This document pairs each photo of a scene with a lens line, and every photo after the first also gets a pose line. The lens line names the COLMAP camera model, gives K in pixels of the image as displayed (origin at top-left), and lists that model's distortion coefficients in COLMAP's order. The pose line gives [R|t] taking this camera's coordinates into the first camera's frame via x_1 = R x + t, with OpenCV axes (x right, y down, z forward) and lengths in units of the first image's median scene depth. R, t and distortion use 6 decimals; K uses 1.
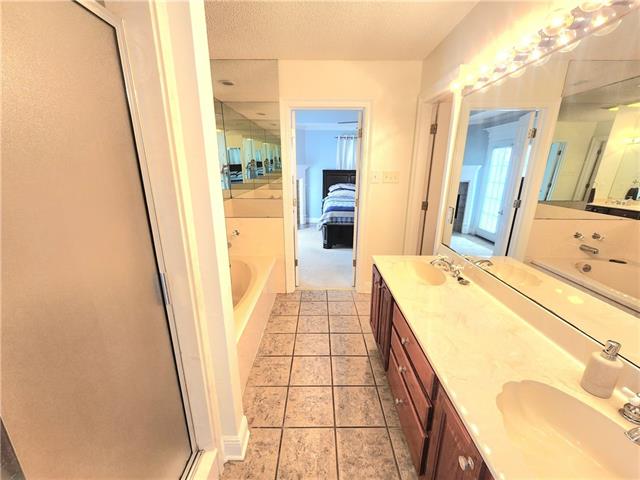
lens RADIAL K [[262.5, 0, 316.9], [0, 262.5, 244.5], [0, 0, 1]] dist [-0.000876, 0.000513]
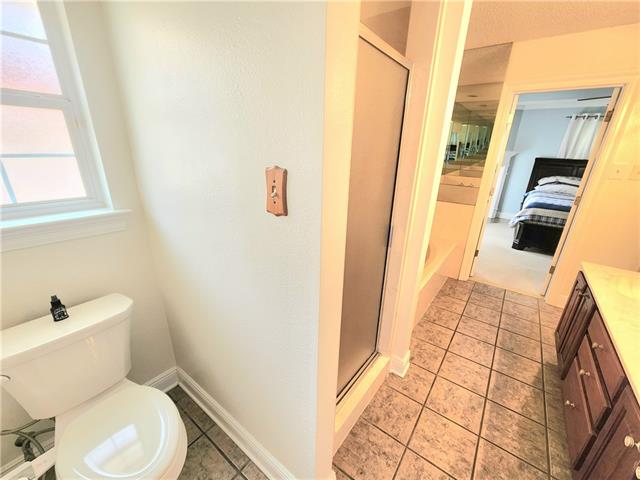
lens RADIAL K [[262.5, 0, 323.9], [0, 262.5, 245.6], [0, 0, 1]] dist [-0.000876, 0.000513]
pose [[0.808671, 0.226958, -0.542717, -0.016873], [-0.191799, 0.973887, 0.121480, 0.039037], [0.556116, 0.005856, 0.831084, -0.167551]]
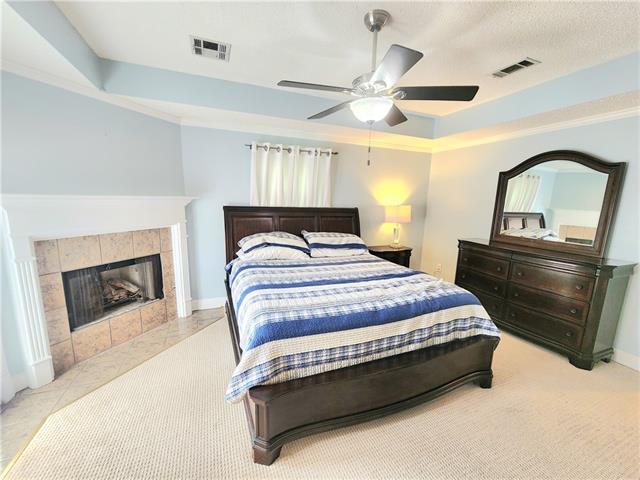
lens RADIAL K [[262.5, 0, 321.5], [0, 262.5, 245.7], [0, 0, 1]] dist [-0.000876, 0.000513]
pose [[0.917537, -0.051149, 0.394348, -0.020556], [0.090542, 0.992517, -0.081932, -0.392756], [-0.387206, 0.110880, 0.915301, 1.232122]]
